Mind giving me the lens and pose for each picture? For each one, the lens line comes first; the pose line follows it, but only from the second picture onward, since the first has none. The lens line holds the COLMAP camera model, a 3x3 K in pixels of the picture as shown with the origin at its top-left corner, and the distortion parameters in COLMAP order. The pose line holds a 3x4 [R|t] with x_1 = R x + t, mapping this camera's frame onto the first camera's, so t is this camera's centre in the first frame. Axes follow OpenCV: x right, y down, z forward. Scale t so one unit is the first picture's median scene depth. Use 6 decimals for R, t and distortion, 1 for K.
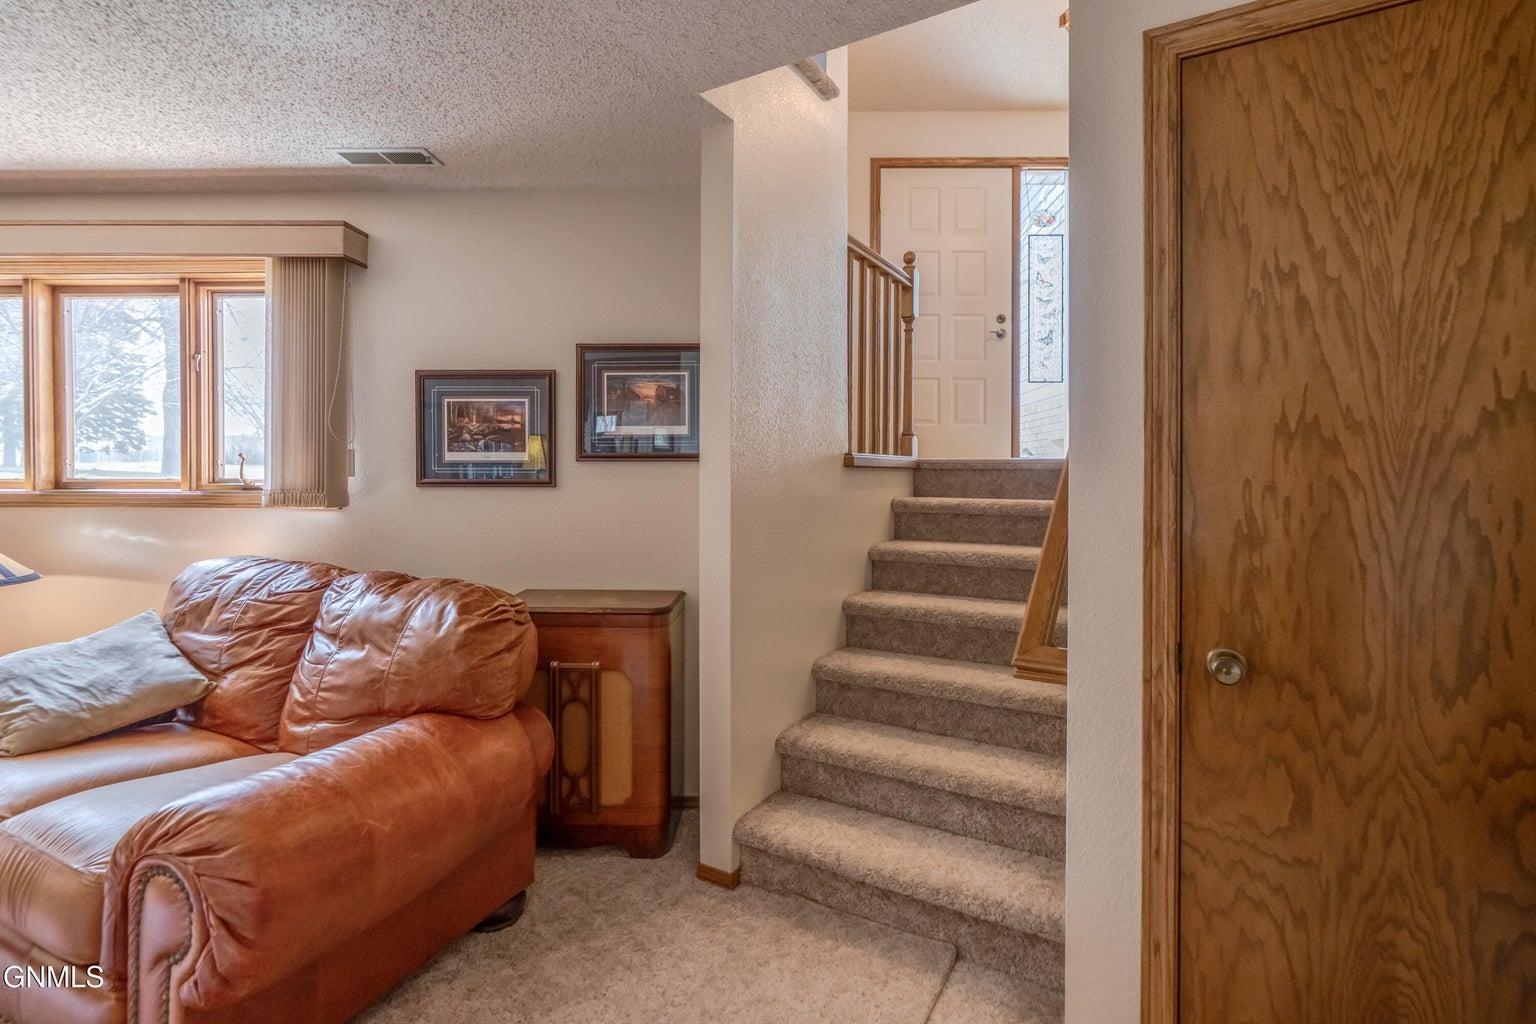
lens RADIAL K [[709.5, 0, 770.2], [0, 709.5, 483.5], [0, 0, 1]] dist [-0.000199, 0.000131]
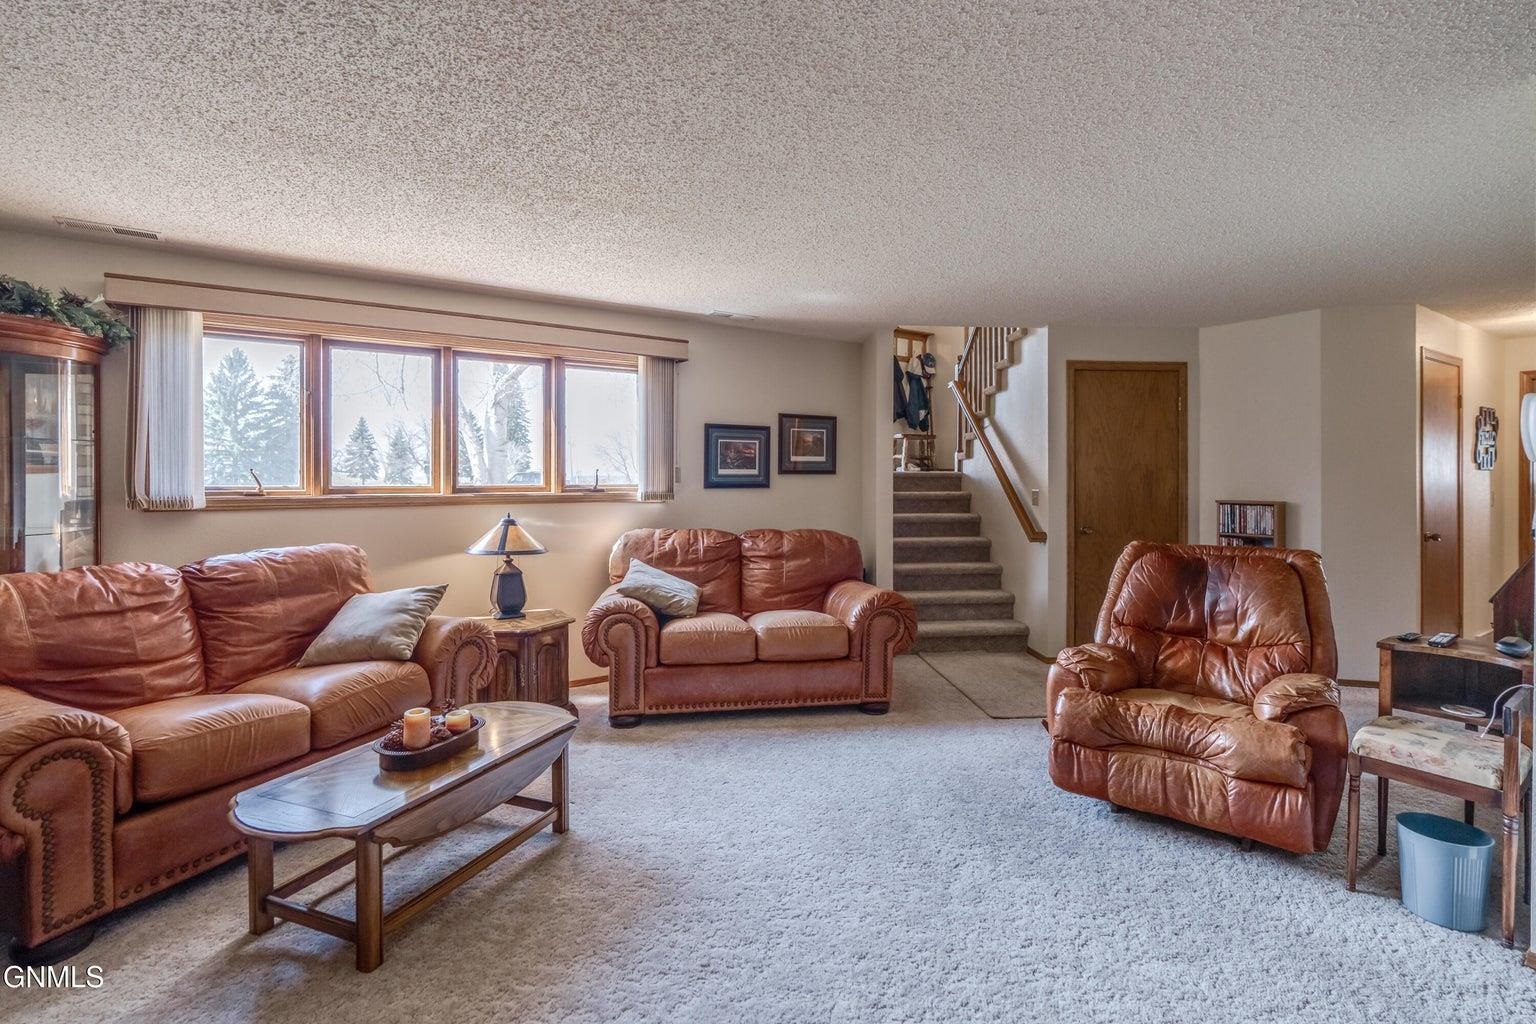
lens RADIAL K [[710.4, 0, 768.9], [0, 710.4, 507.7], [0, 0, 1]] dist [0.000070, 0.000851]
pose [[0.826934, -0.026340, 0.561681, -1.522495], [0.008893, 0.999390, 0.033774, -0.006978], [-0.562228, -0.022934, 0.826664, -0.632623]]
